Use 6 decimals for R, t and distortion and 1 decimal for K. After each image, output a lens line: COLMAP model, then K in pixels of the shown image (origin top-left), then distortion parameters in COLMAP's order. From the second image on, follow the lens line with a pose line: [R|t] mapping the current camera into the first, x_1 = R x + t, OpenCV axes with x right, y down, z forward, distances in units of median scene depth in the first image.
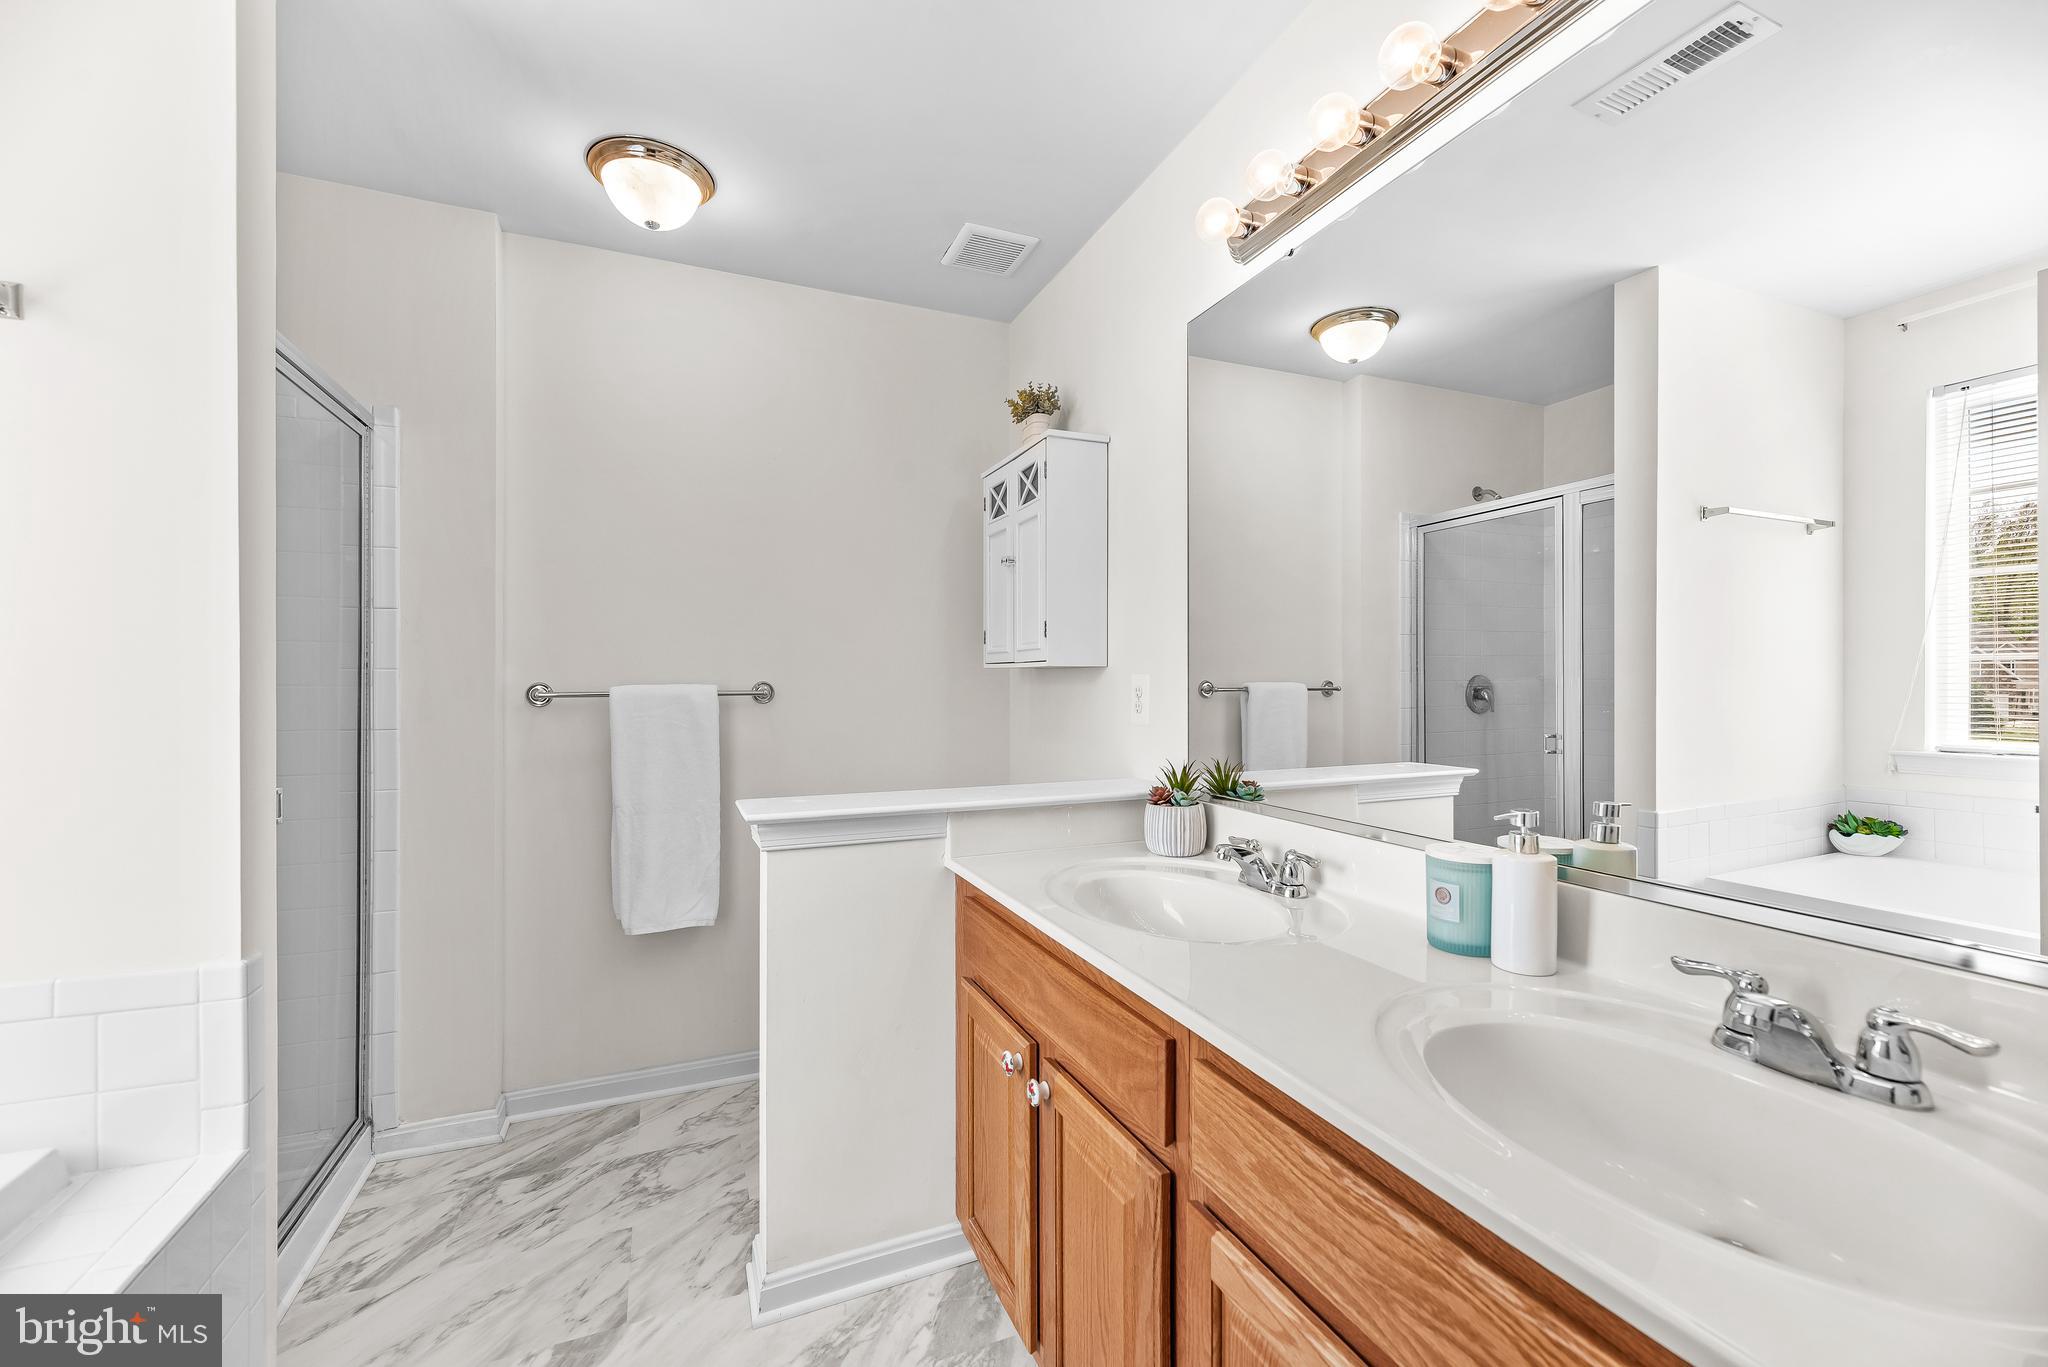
lens RADIAL K [[835.2, 0, 1024.5], [0, 835.2, 685.6], [0, 0, 1]] dist [-0.001032, 0.000640]
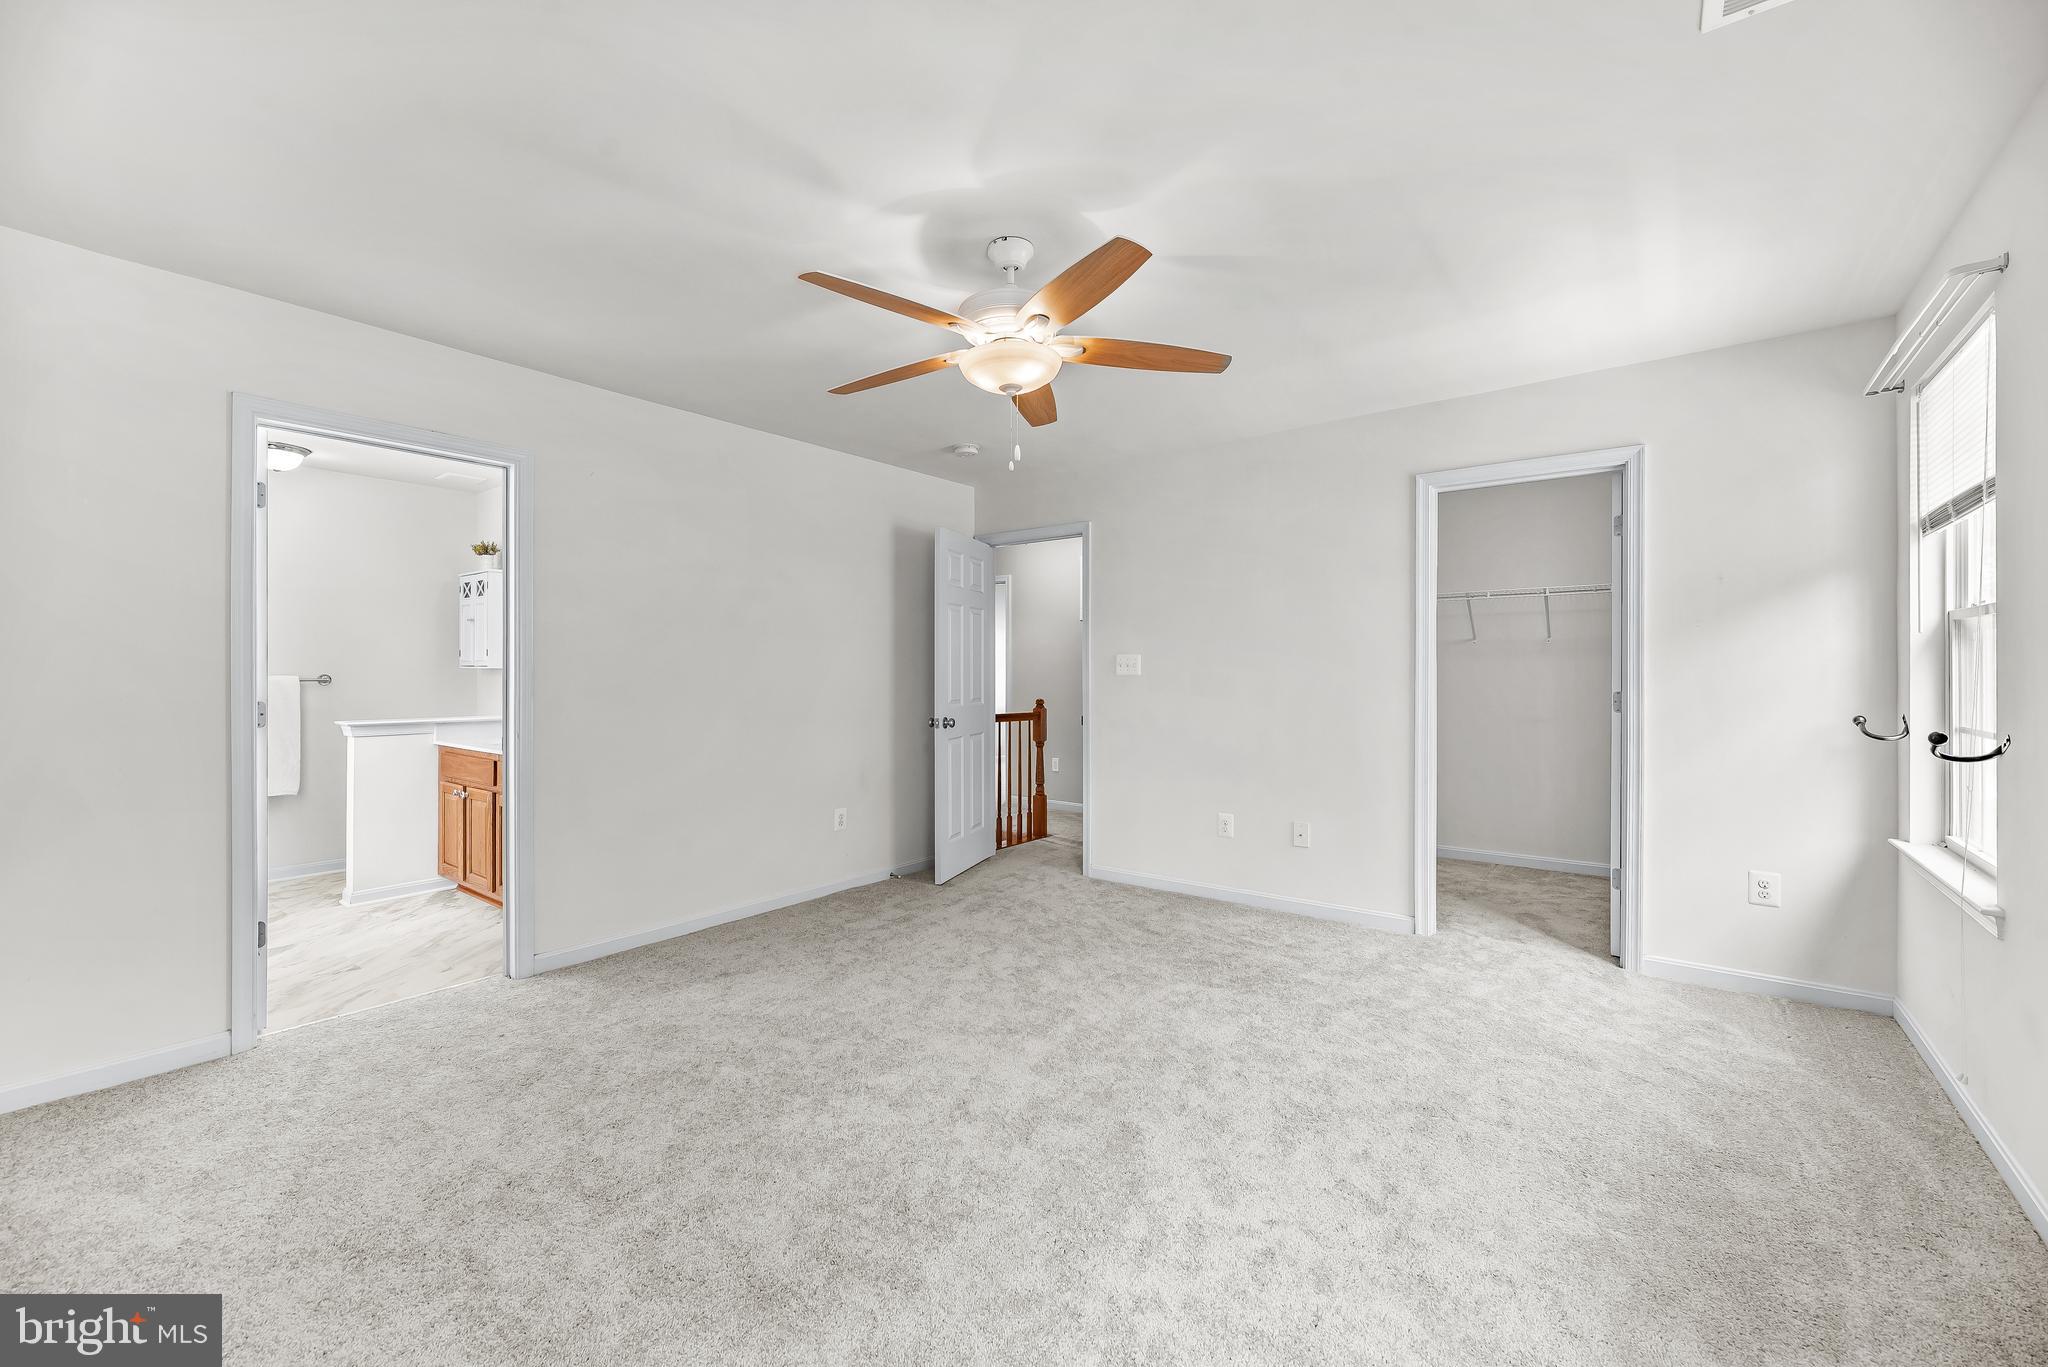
lens RADIAL K [[835.2, 0, 1021.3], [0, 835.2, 673.1], [0, 0, 1]] dist [-0.001032, 0.000640]
pose [[0.875590, 0.002623, 0.483047, 0.188424], [-0.001678, 0.999996, -0.002388, -0.006046], [-0.483051, 0.001280, 0.875591, -1.638769]]
